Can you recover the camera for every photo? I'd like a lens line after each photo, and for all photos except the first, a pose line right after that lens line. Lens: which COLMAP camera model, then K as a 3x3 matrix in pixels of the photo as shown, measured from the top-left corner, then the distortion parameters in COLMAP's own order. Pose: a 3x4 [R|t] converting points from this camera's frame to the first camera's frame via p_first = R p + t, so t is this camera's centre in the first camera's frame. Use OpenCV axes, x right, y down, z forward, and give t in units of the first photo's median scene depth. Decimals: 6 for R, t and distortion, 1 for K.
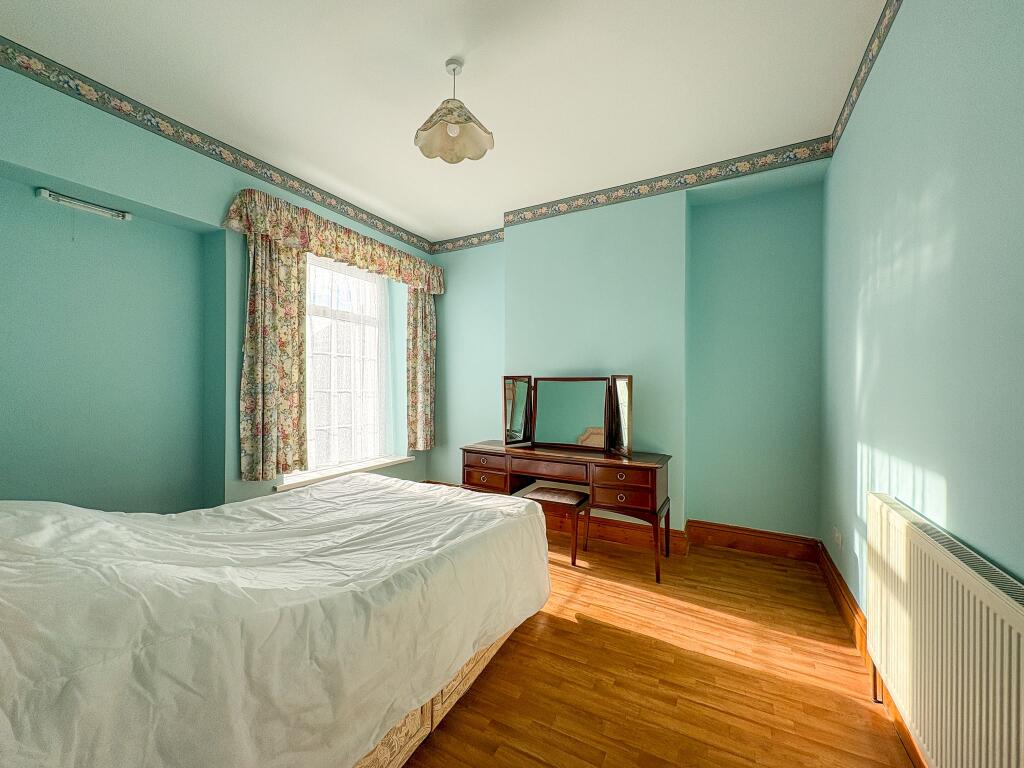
lens RADIAL K [[405.8, 0, 512.0], [0, 405.8, 384.0], [0, 0, 1]] dist [-0.001083, -0.000037]
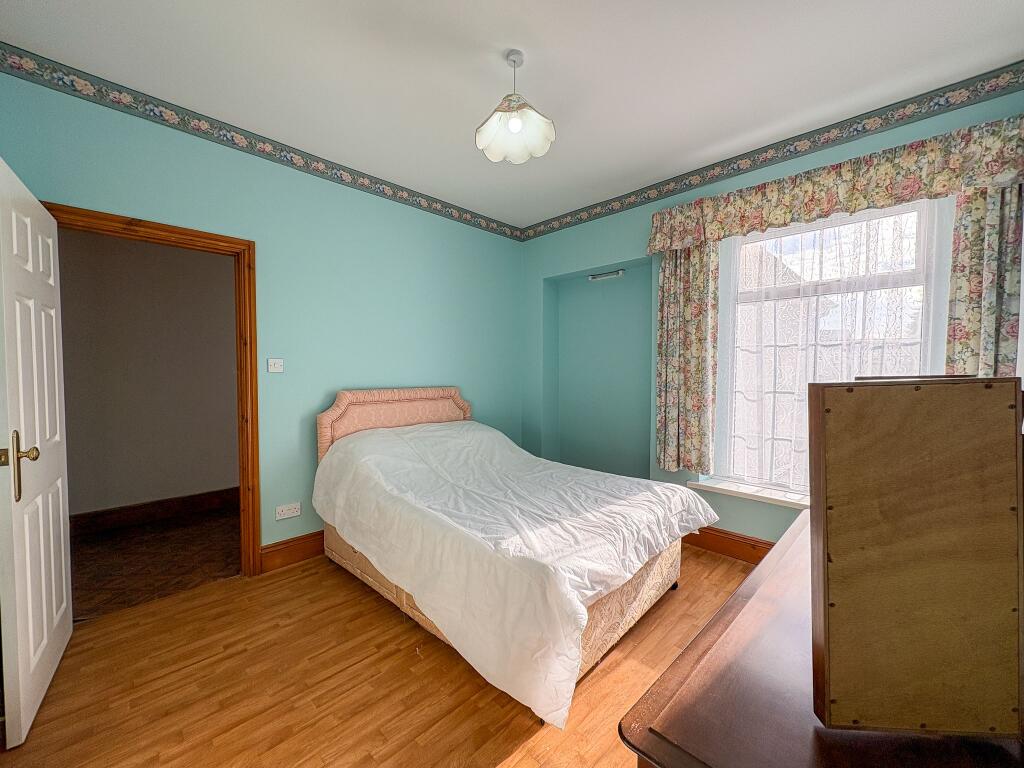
lens RADIAL K [[405.8, 0, 512.0], [0, 405.8, 384.0], [0, 0, 1]] dist [-0.001083, -0.000037]
pose [[-0.281103, 0.025667, -0.959334, 0.691212], [-0.000745, 0.999636, 0.026963, -0.033072], [0.959677, 0.008294, -0.280981, 1.098255]]
